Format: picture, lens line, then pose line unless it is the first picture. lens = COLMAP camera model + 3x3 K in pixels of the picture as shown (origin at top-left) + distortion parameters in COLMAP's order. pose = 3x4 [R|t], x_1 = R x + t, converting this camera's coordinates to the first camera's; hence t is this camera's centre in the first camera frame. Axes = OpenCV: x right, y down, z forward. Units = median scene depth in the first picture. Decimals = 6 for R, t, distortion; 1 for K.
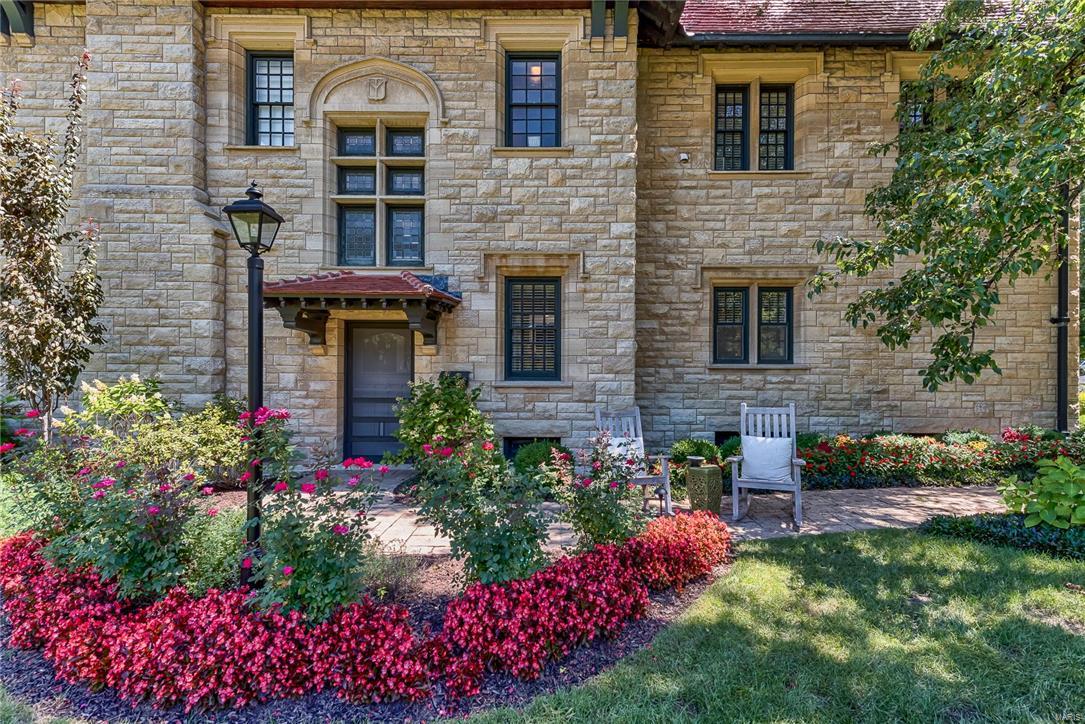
lens RADIAL K [[540.9, 0, 542.5], [0, 540.9, 362.0], [0, 0, 1]] dist [0.023015, -0.001368]
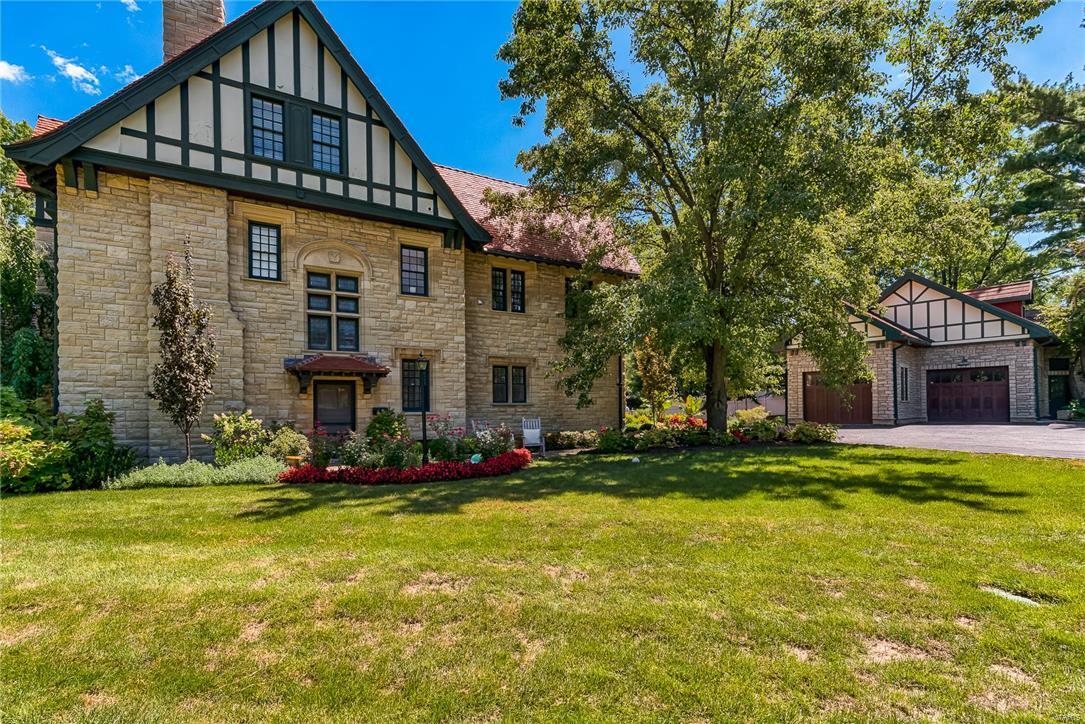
lens RADIAL K [[496.9, 0, 542.5], [0, 496.9, 362.0], [0, 0, 1]] dist [-0.001715, -0.000332]
pose [[0.852822, 0.036820, 0.520902, -0.569877], [0.005590, 0.996810, -0.079611, -0.000518], [-0.522172, 0.070806, 0.849896, -0.790936]]
